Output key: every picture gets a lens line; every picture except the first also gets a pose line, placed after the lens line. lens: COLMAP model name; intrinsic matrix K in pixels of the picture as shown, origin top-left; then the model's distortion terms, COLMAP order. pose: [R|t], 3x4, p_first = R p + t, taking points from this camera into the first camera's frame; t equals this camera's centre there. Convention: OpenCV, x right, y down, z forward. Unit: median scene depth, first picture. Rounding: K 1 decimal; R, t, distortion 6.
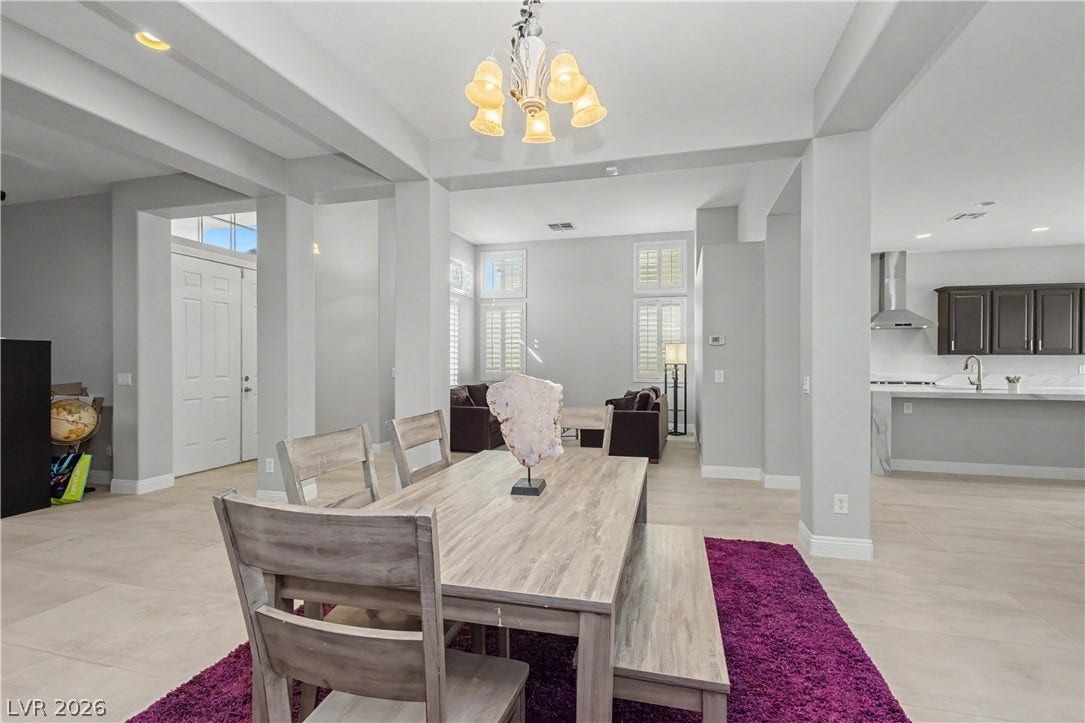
lens RADIAL K [[498.1, 0, 539.3], [0, 498.1, 360.8], [0, 0, 1]] dist [0.005379, -0.000518]
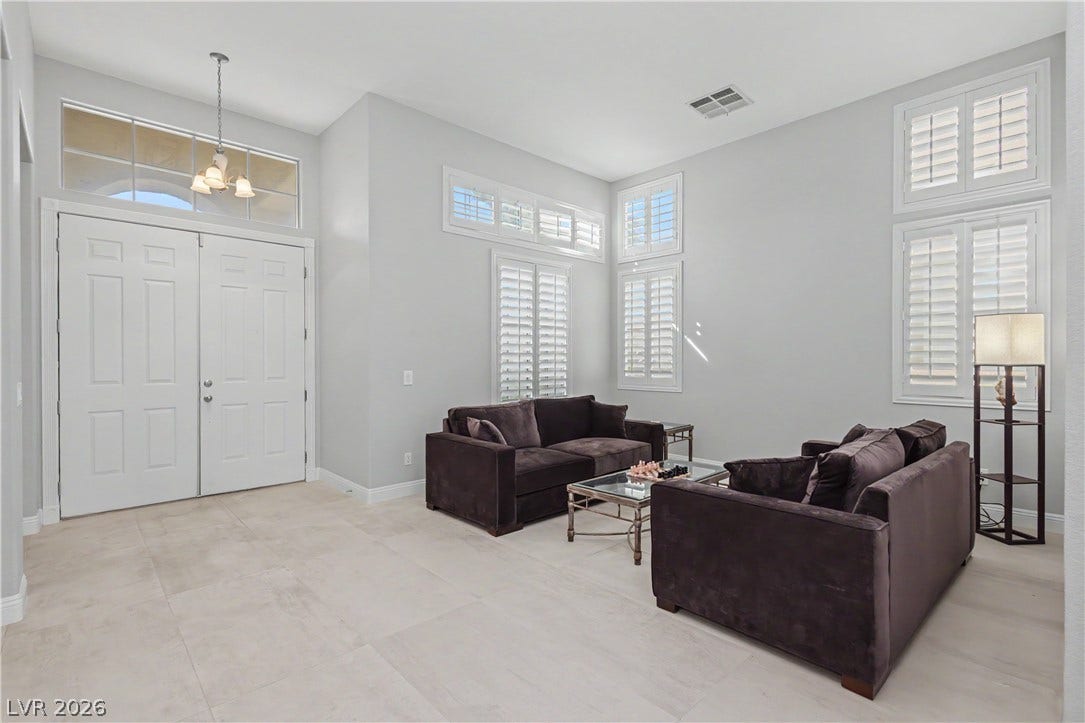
lens RADIAL K [[498.1, 0, 542.2], [0, 498.1, 365.2], [0, 0, 1]] dist [0.005379, -0.000518]
pose [[0.860856, 0.002452, -0.508843, 0.149320], [0.002874, 0.999949, 0.009680, 0.002064], [0.508841, -0.009795, 0.860805, 0.440717]]
